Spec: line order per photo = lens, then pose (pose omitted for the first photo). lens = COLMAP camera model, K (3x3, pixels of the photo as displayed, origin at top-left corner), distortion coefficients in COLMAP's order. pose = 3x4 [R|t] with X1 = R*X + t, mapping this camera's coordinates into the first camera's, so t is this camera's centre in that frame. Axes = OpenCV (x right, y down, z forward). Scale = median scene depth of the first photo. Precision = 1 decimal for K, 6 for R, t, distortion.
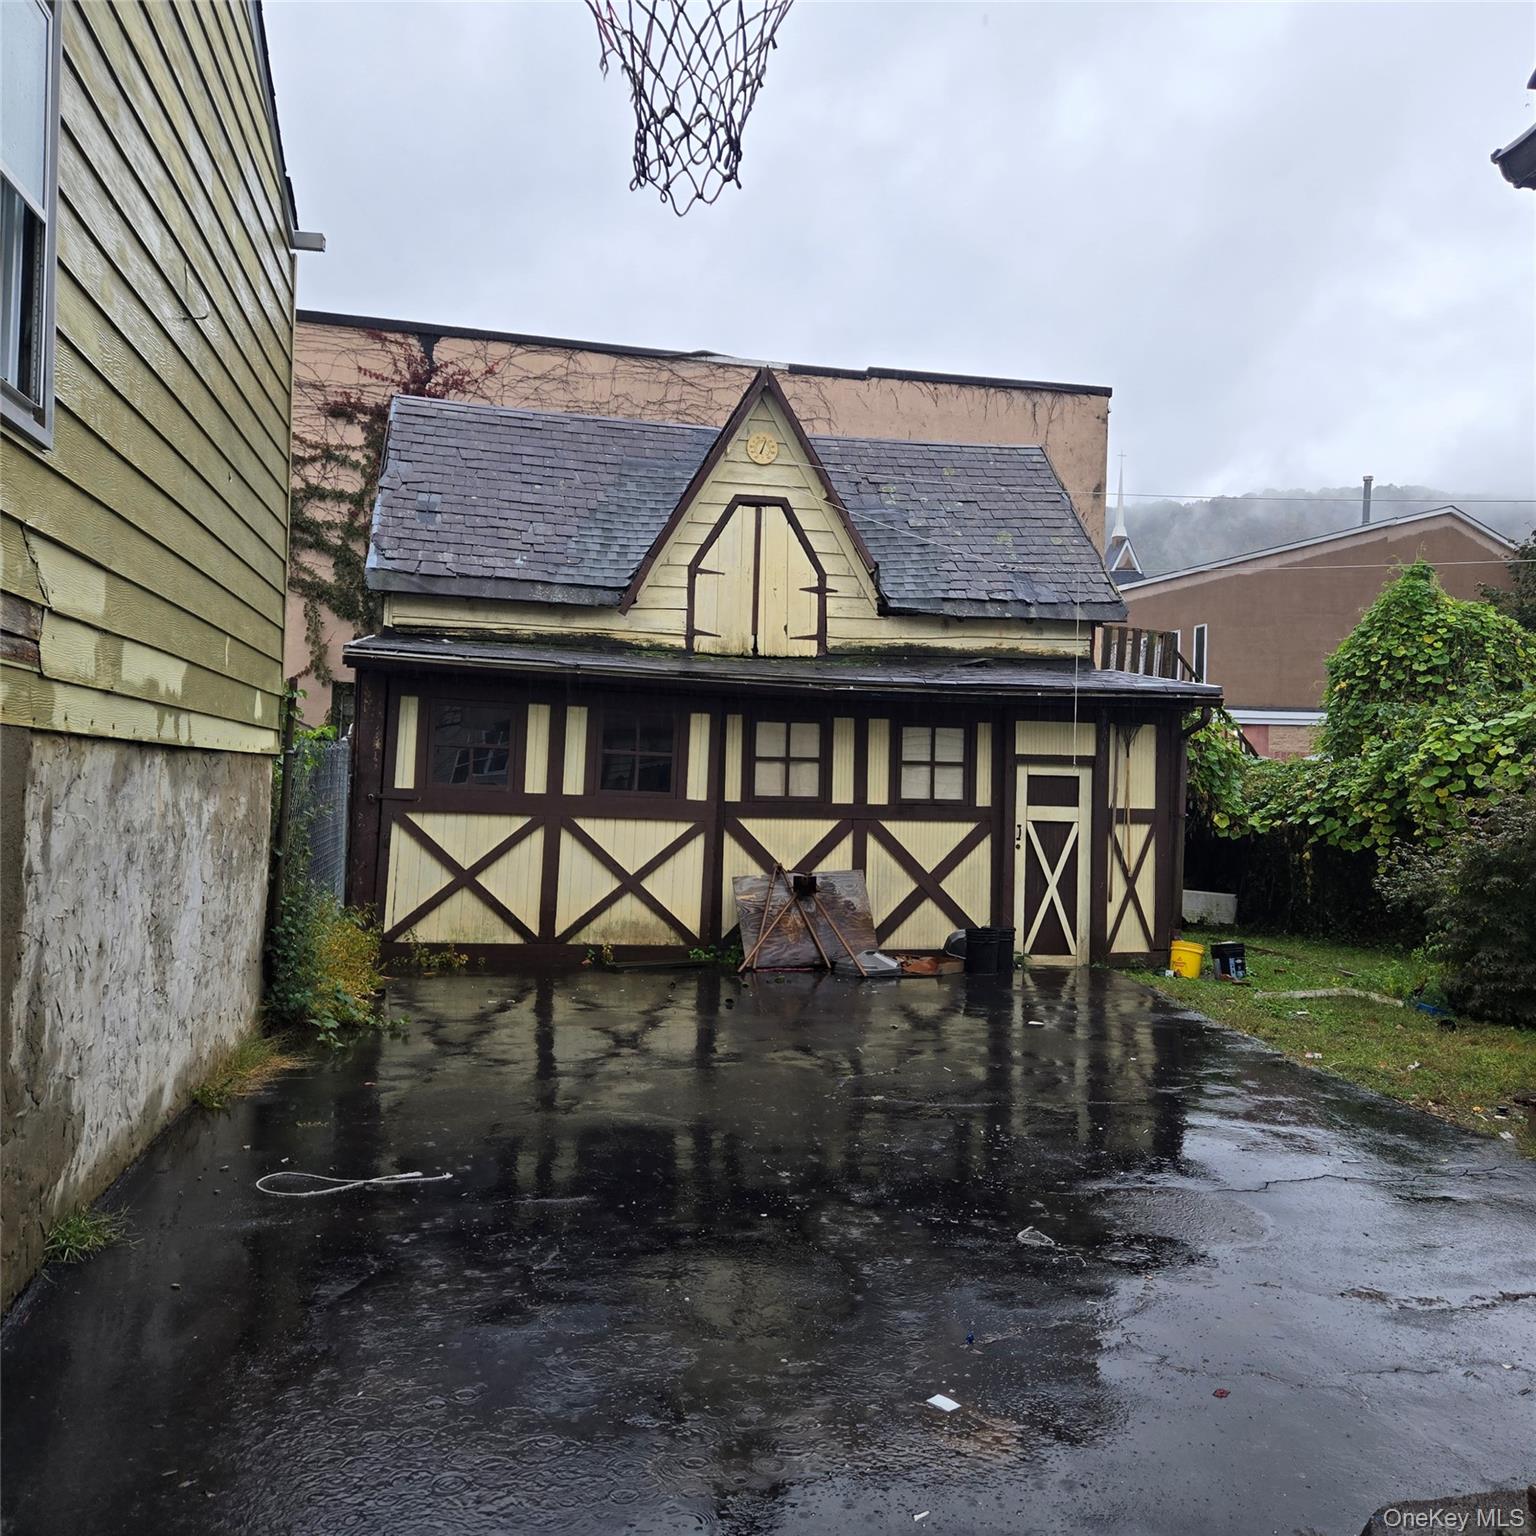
lens RADIAL K [[1406.3, 0, 764.8], [0, 1406.3, 724.9], [0, 0, 1]] dist [0.084935, -0.017144]
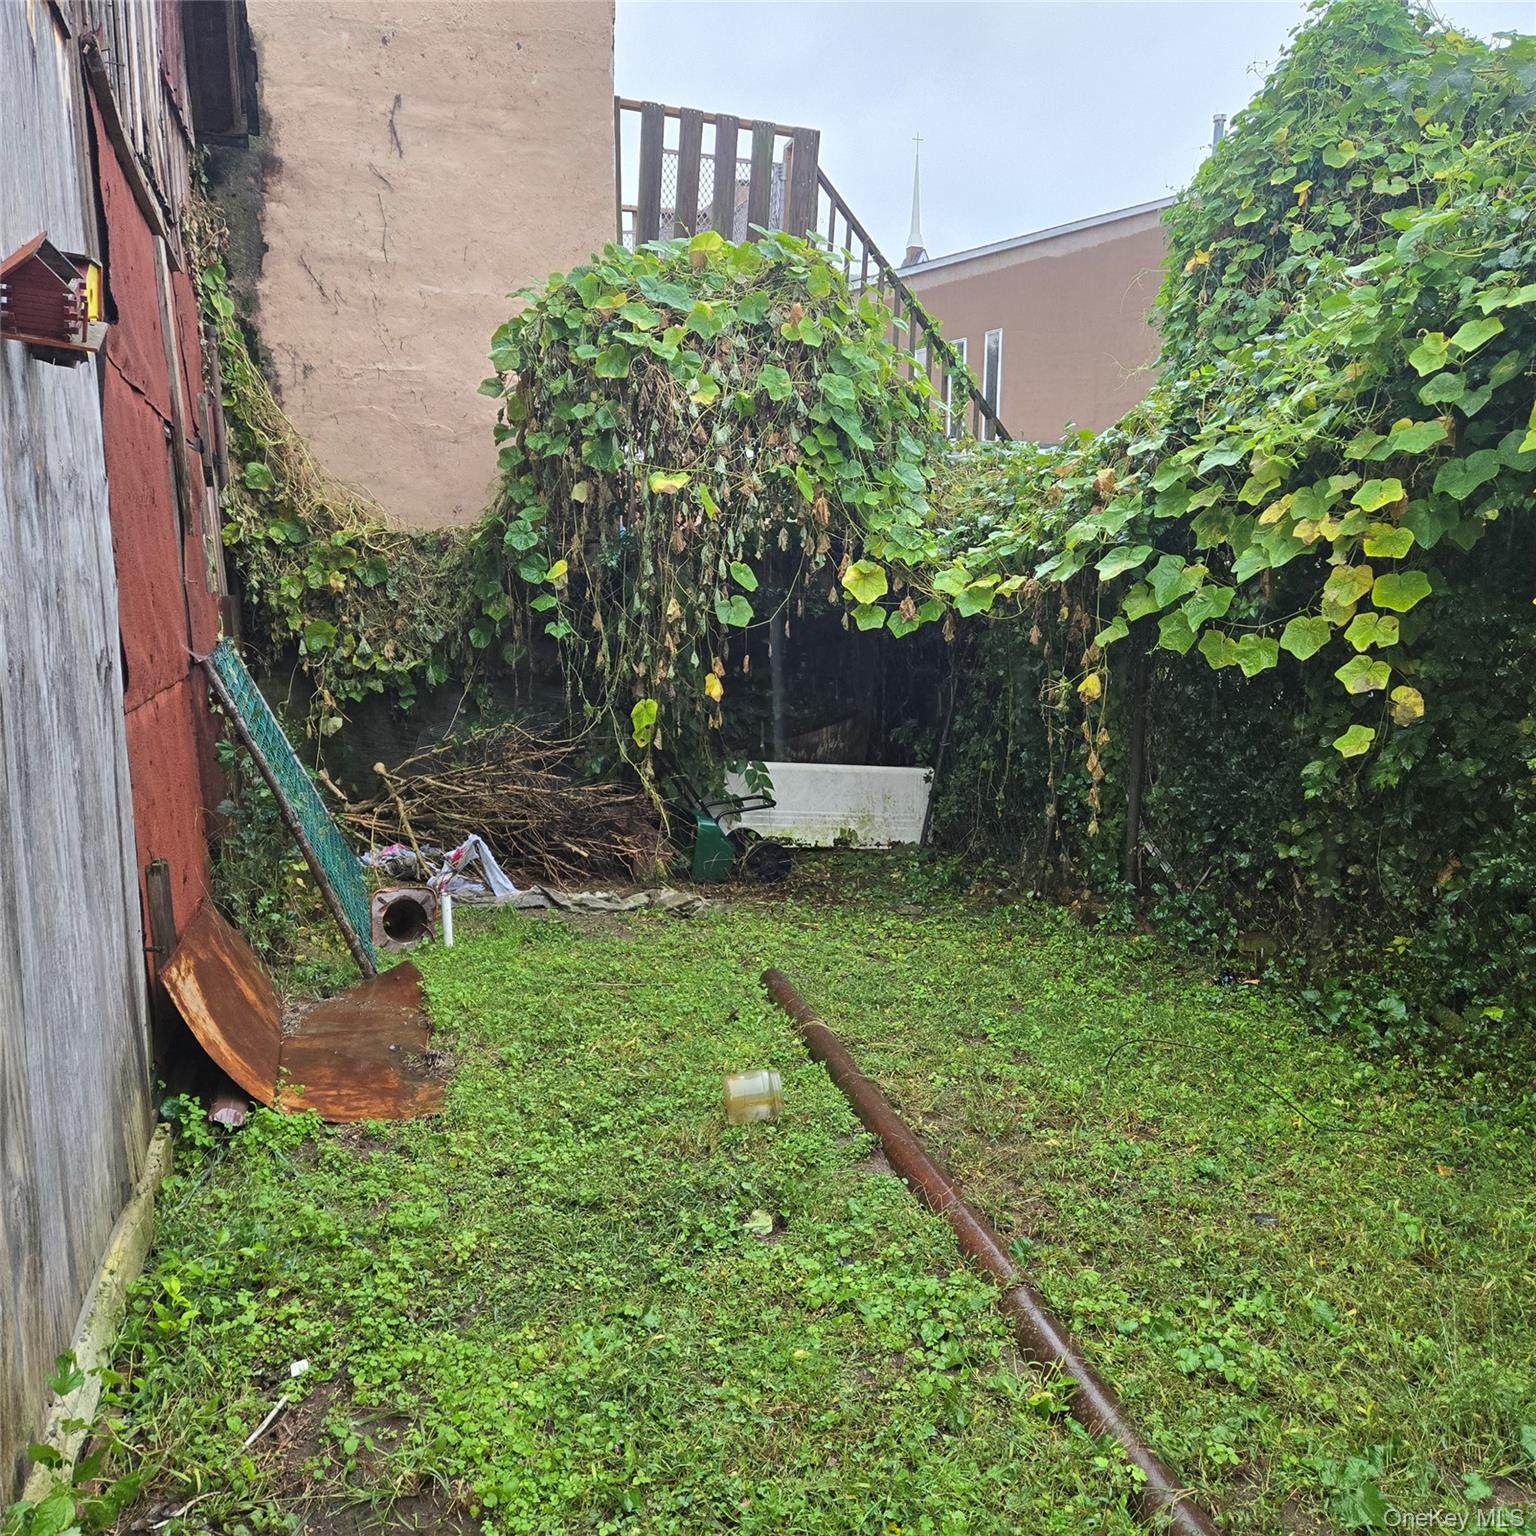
lens RADIAL K [[1406.3, 0, 764.8], [0, 1406.3, 724.9], [0, 0, 1]] dist [0.084935, -0.017144]
pose [[0.993570, -0.029863, 0.109212, 0.262370], [0.013449, 0.988889, 0.148048, 0.051330], [-0.112420, -0.145627, 0.982932, 0.669901]]
